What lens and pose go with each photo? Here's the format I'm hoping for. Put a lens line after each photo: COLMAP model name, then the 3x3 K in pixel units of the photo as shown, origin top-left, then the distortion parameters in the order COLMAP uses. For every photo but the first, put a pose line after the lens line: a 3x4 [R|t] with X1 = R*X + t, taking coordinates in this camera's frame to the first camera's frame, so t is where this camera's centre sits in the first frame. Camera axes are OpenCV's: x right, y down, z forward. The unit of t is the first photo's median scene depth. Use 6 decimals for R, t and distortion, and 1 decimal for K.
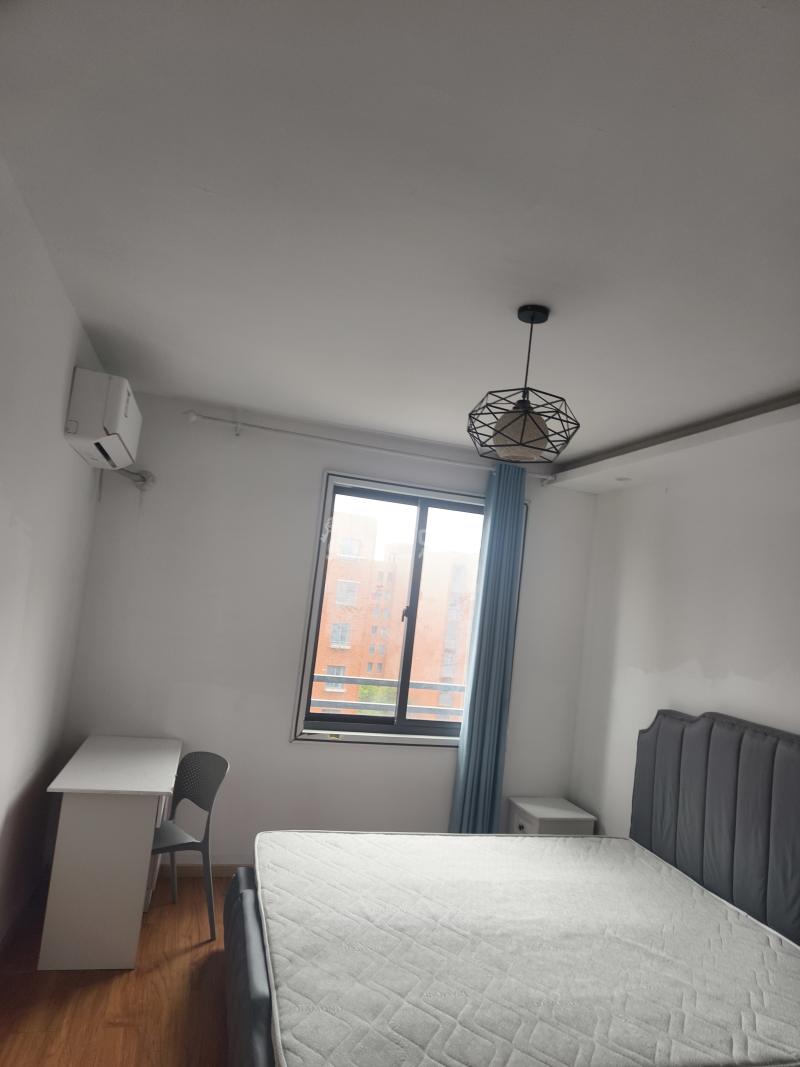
lens RADIAL K [[715.1, 0, 419.8], [0, 715.1, 535.5], [0, 0, 1]] dist [0.009834, 0.002242]
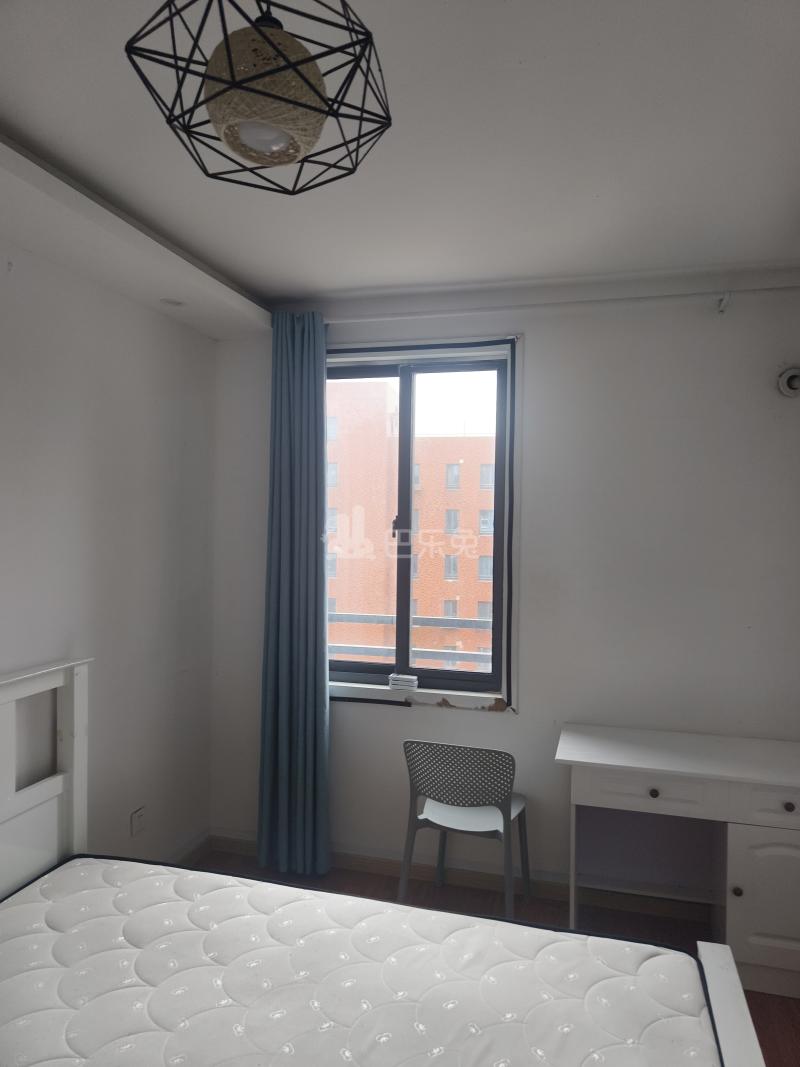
lens RADIAL K [[713.1, 0, 419.8], [0, 713.1, 531.6], [0, 0, 1]] dist [0.066105, -0.081444]
pose [[0.845503, -0.095678, -0.525329, 0.394804], [0.126270, 0.991738, 0.022603, 0.100560], [0.518826, -0.085444, 0.850599, 0.381178]]
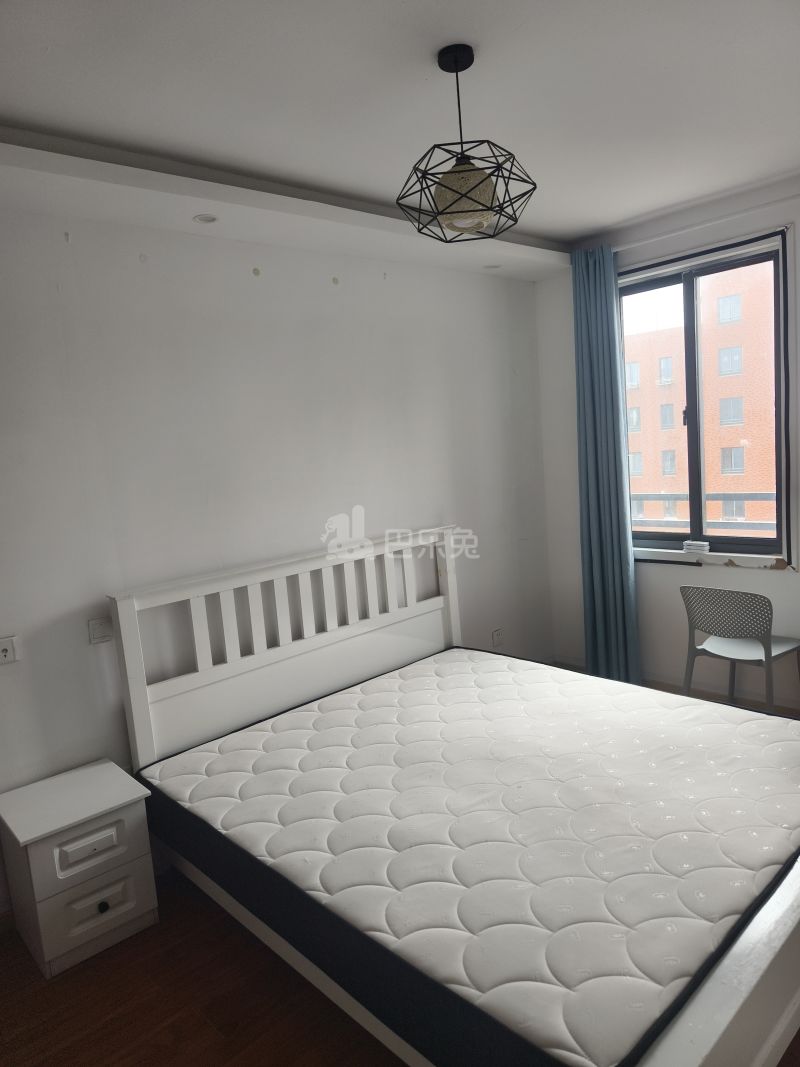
lens RADIAL K [[713.1, 0, 419.8], [0, 713.1, 531.6], [0, 0, 1]] dist [0.066105, -0.081444]
pose [[0.439210, -0.036897, -0.897627, 0.622349], [0.209134, 0.975906, 0.062215, 0.123769], [0.873704, -0.215049, 0.436344, 0.307103]]
